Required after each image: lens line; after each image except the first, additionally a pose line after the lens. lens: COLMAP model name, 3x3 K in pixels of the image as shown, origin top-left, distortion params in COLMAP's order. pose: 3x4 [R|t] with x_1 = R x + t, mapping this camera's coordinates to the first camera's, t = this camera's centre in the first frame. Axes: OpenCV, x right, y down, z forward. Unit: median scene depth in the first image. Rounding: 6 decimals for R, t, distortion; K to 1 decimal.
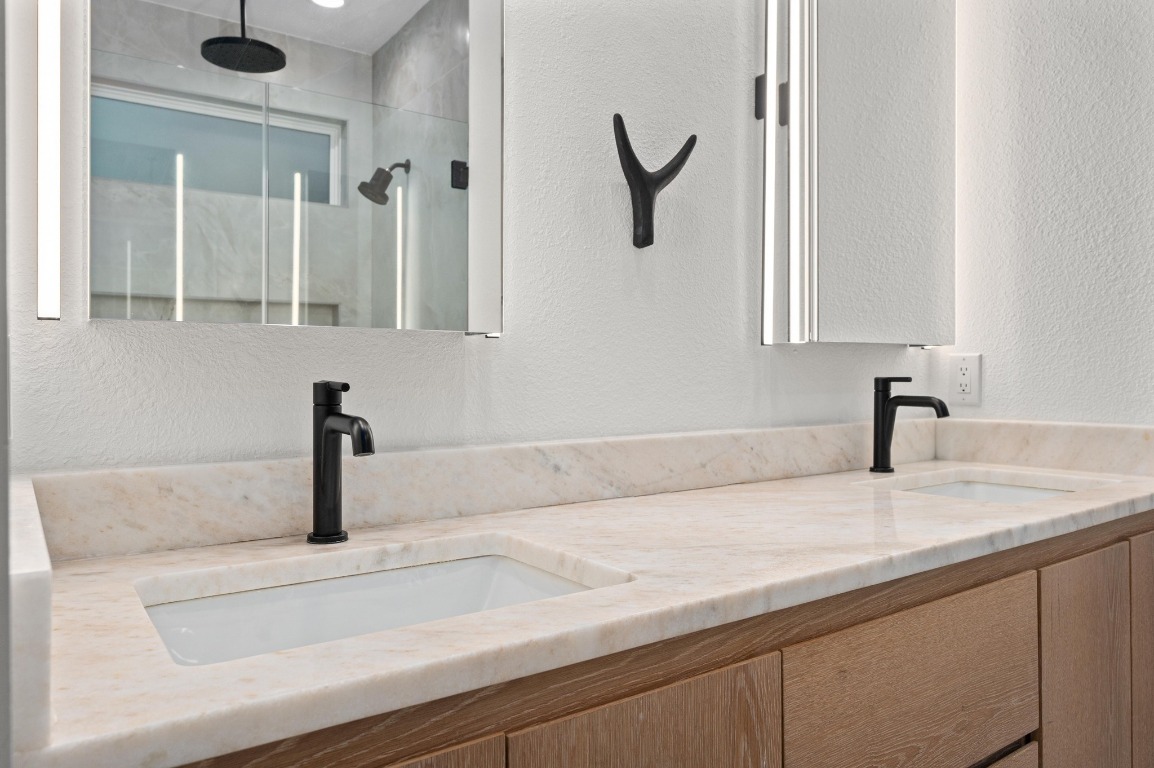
lens RADIAL K [[782.1, 0, 576.4], [0, 782.1, 381.6], [0, 0, 1]] dist [-0.000786, 0.002125]
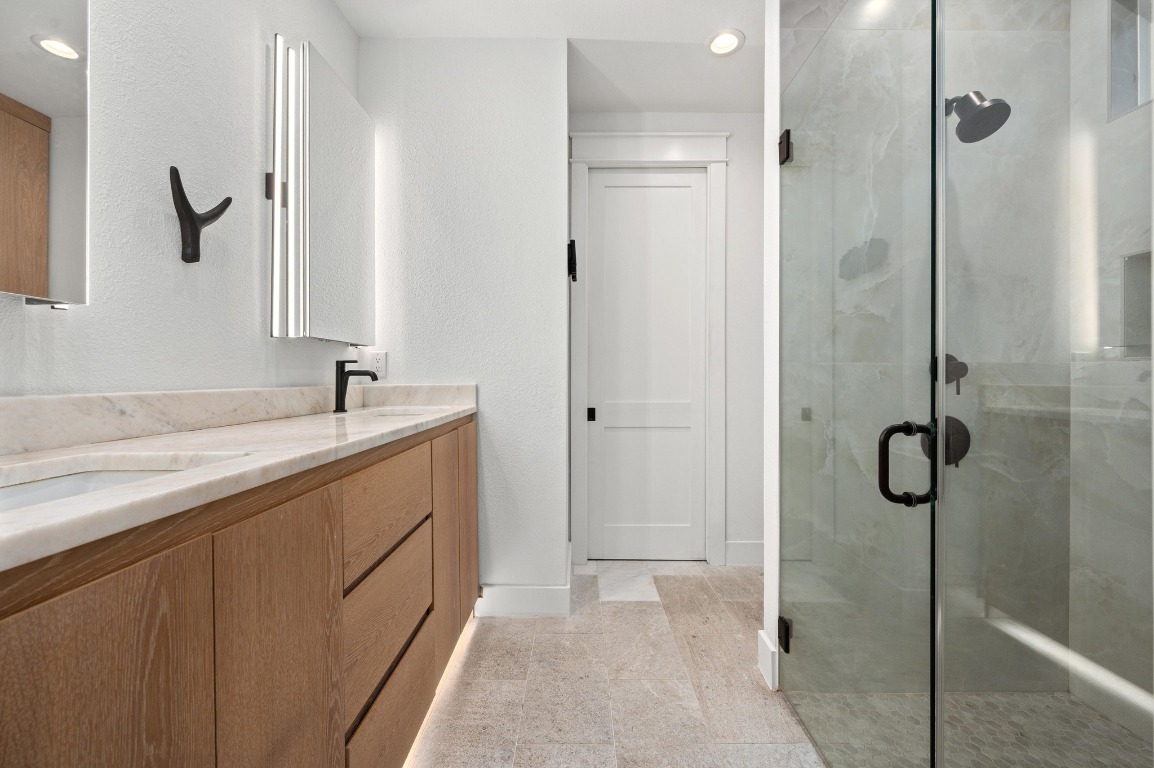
lens RADIAL K [[449.8, 0, 576.3], [0, 449.8, 378.5], [0, 0, 1]] dist [-0.001796, 0.000500]
pose [[0.588389, -0.003675, 0.808570, -0.173871], [0.007823, 0.999969, -0.001148, 0.053977], [-0.808540, 0.007001, 0.588400, -0.084969]]
